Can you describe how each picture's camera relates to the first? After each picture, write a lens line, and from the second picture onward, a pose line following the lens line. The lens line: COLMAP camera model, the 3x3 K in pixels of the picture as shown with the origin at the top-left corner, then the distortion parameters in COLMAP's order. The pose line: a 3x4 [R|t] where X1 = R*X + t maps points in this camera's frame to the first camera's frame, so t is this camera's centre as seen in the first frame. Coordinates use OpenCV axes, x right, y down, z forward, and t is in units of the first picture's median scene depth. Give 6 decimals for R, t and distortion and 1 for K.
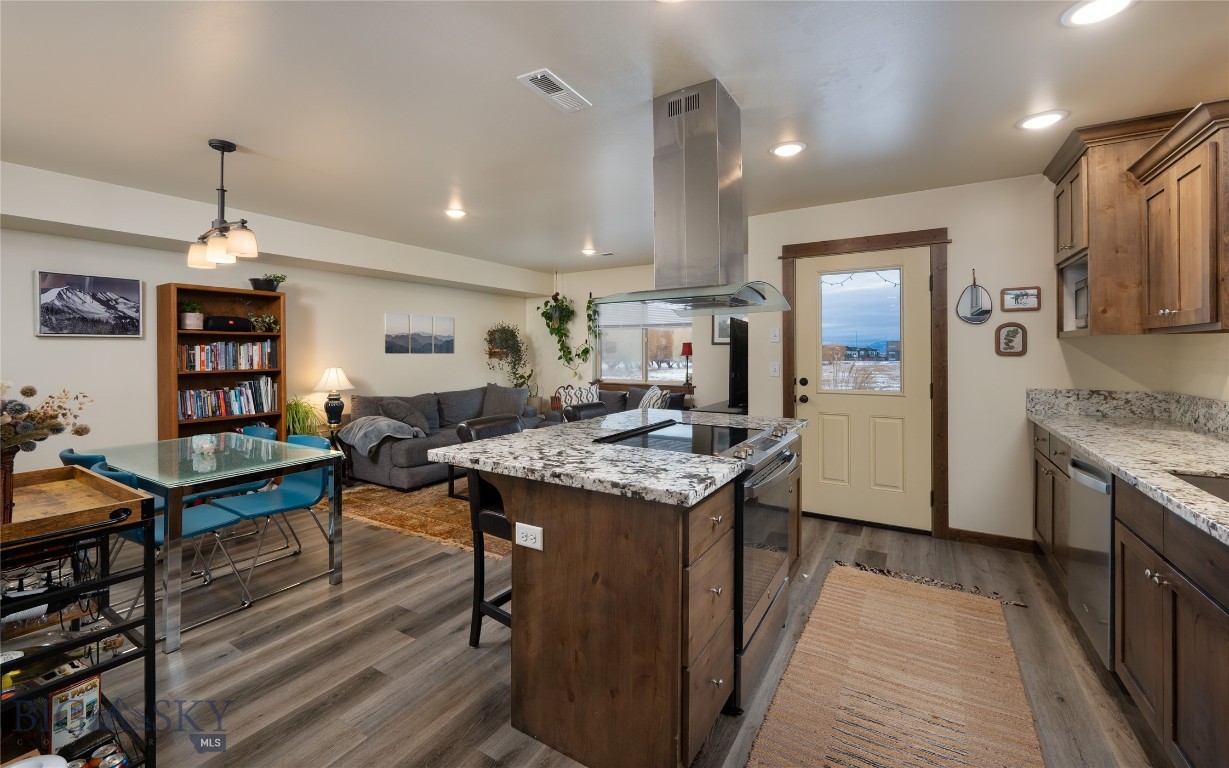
lens RADIAL K [[500.9, 0, 597.5], [0, 500.9, 354.9], [0, 0, 1]] dist [-0.000252, 0.000008]
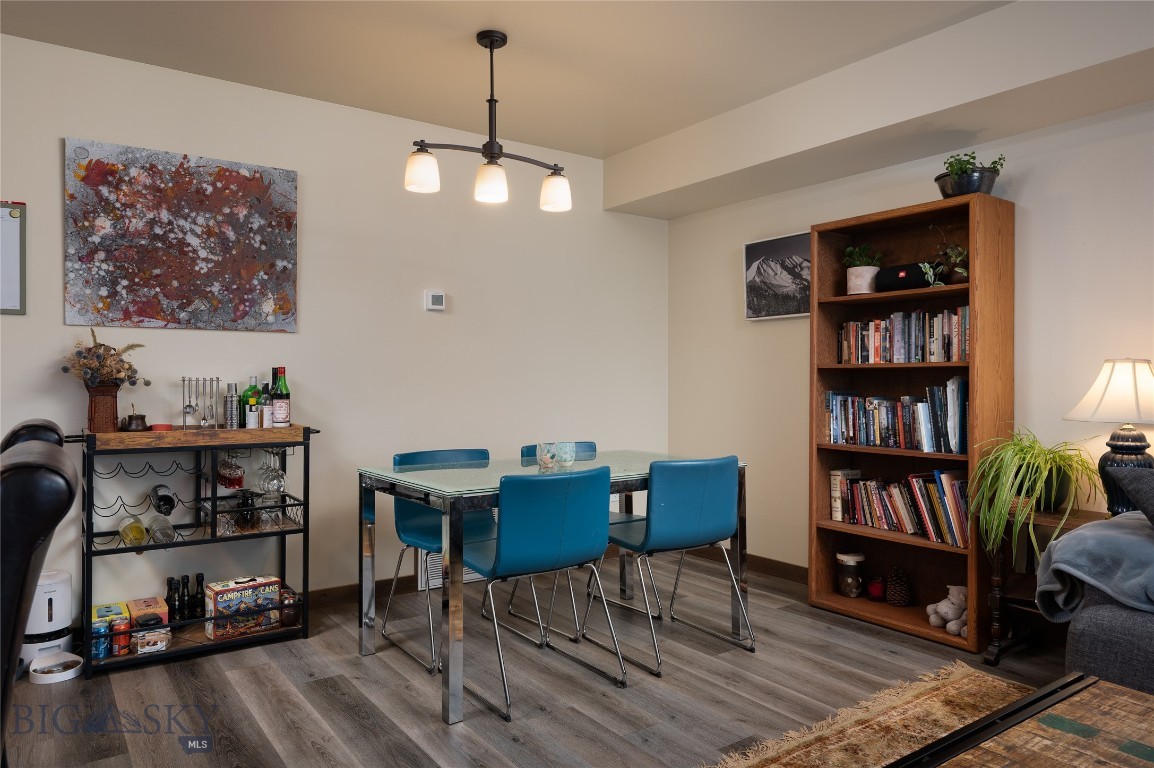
lens RADIAL K [[757.0, 0, 576.0], [0, 757.0, 380.7], [0, 0, 1]] dist [0.003890, 0.000413]
pose [[-0.381745, 0.011078, -0.924201, 0.151981], [-0.000162, 0.999927, 0.012053, 0.039966], [0.924268, 0.004751, -0.381716, 1.025715]]
